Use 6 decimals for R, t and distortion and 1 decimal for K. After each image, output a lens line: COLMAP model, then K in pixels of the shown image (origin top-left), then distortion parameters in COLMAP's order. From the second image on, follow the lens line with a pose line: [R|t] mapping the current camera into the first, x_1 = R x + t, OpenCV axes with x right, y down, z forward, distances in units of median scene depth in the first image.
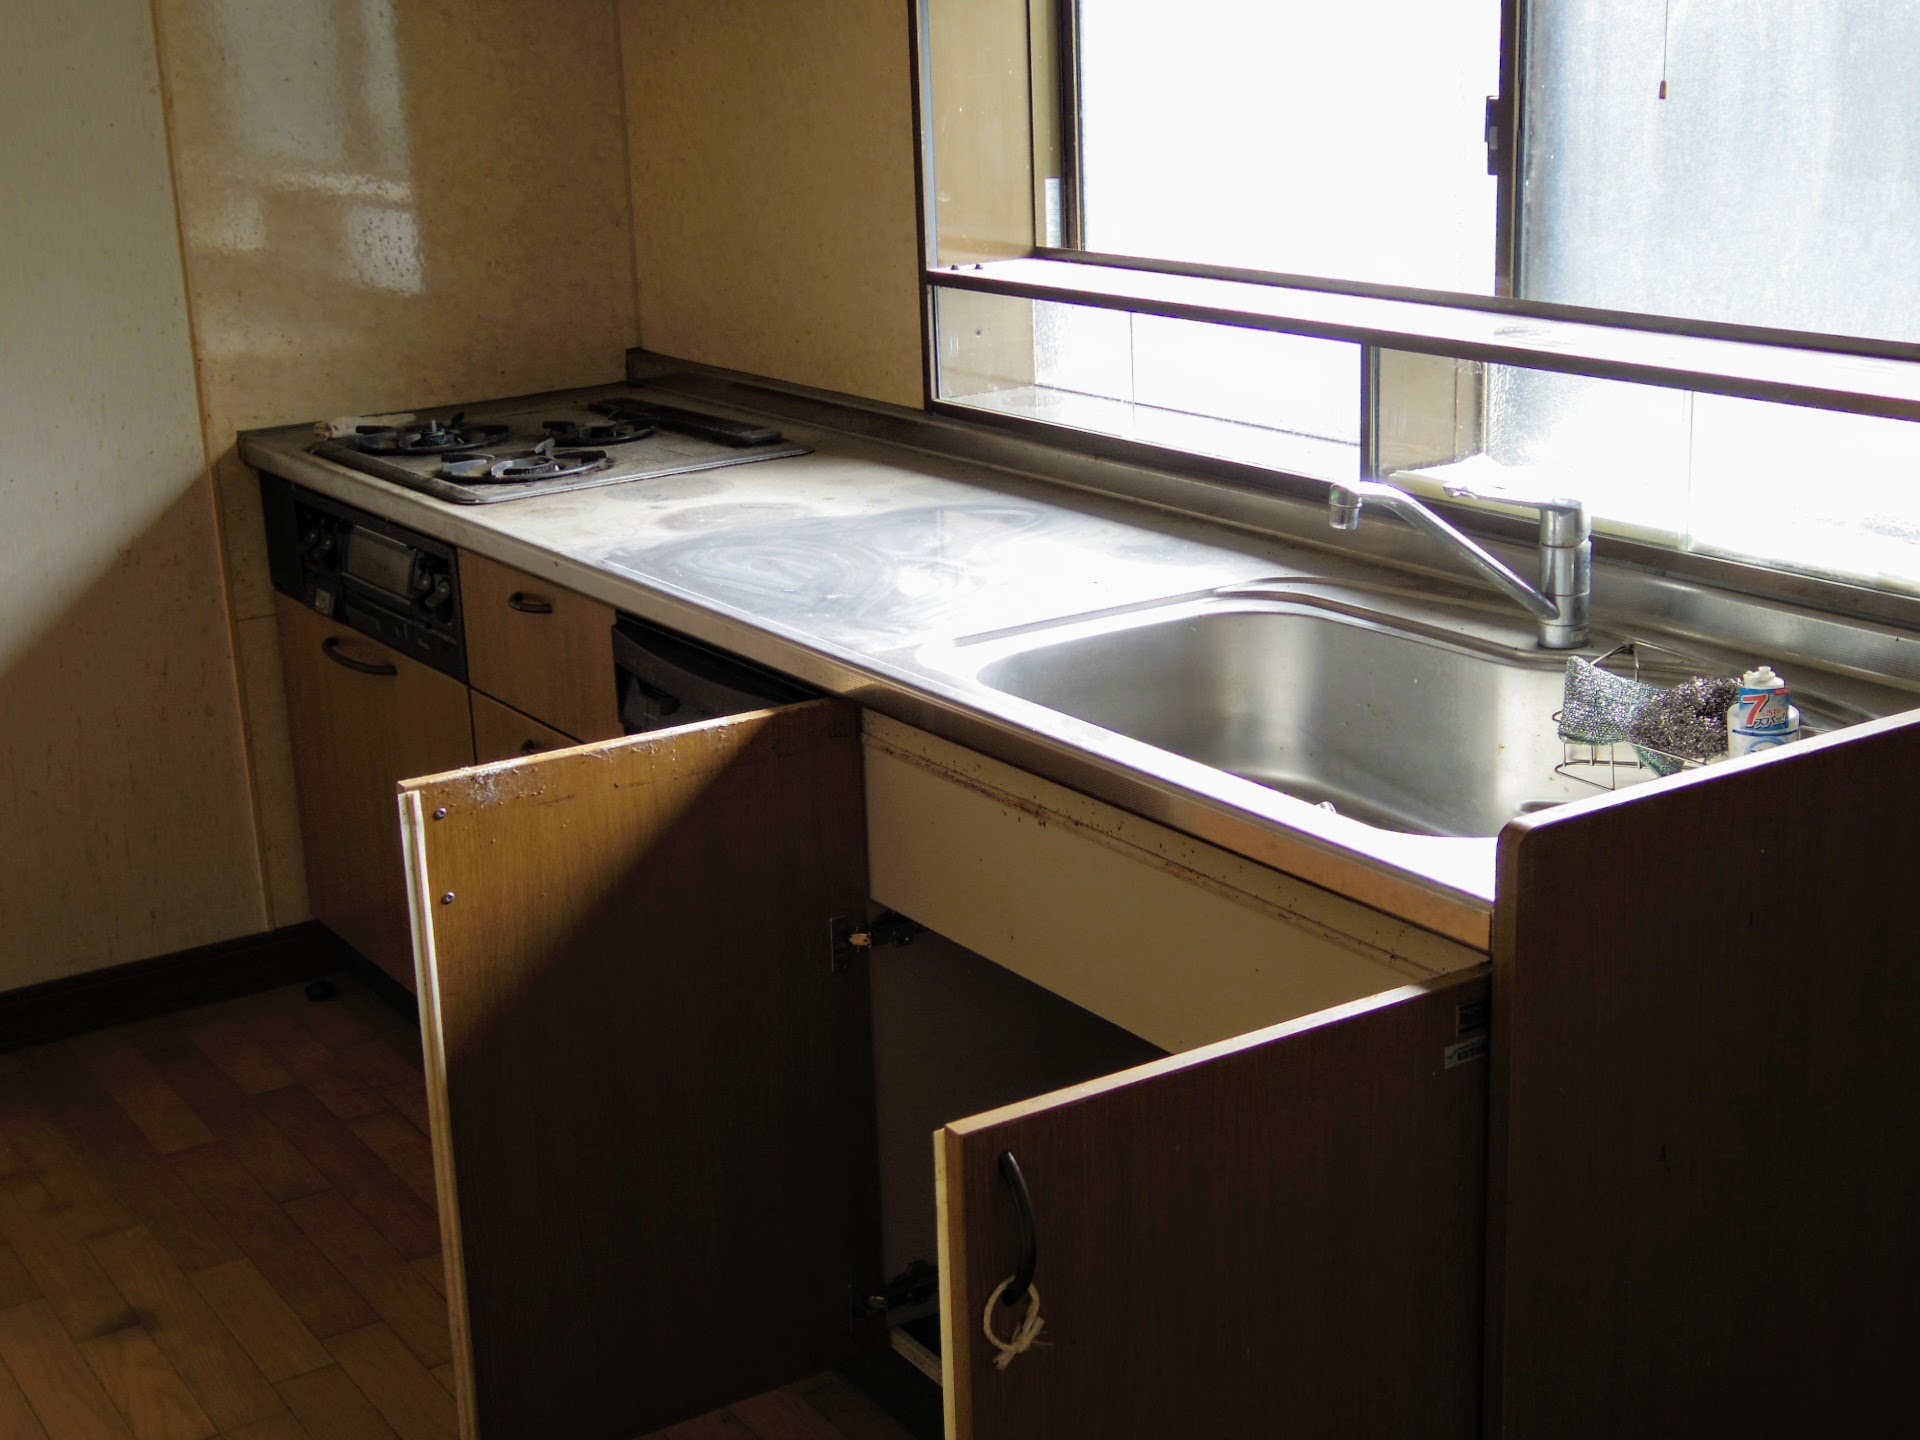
lens RADIAL K [[2616.9, 0, 960.0], [0, 2616.9, 725.5], [0, 0, 1]] dist [-0.000606, 0.000000]
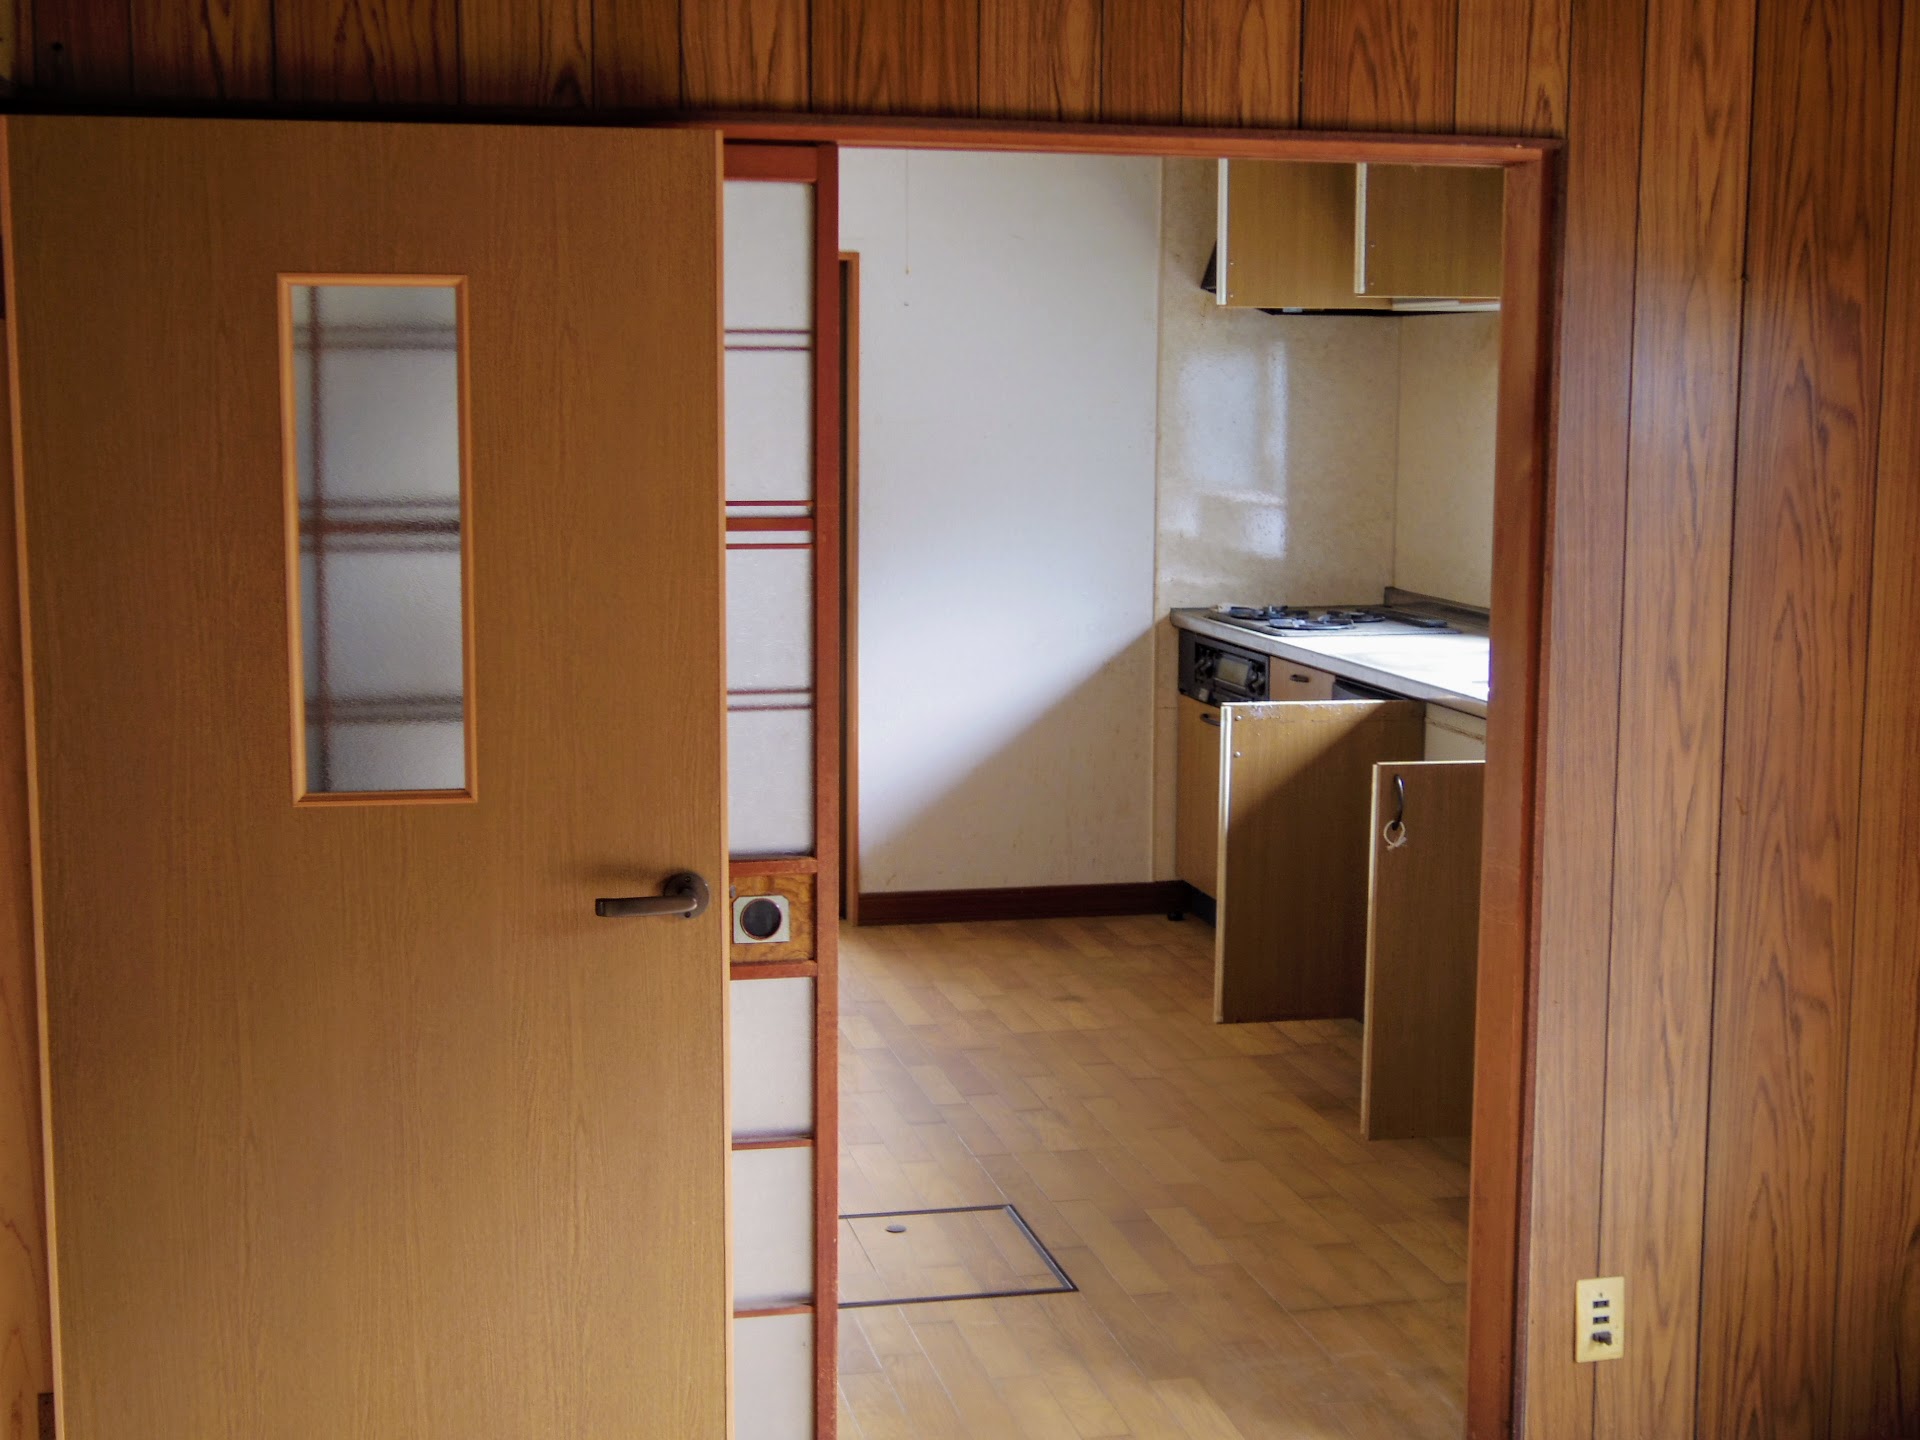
lens RADIAL K [[2616.9, 0, 958.0], [0, 2616.9, 719.2], [0, 0, 1]] dist [-0.000606, 0.000000]
pose [[0.937989, 0.089249, -0.334980, 0.227267], [-0.135906, 0.983610, -0.118492, 0.217587], [0.318914, 0.156670, 0.934745, -0.829098]]
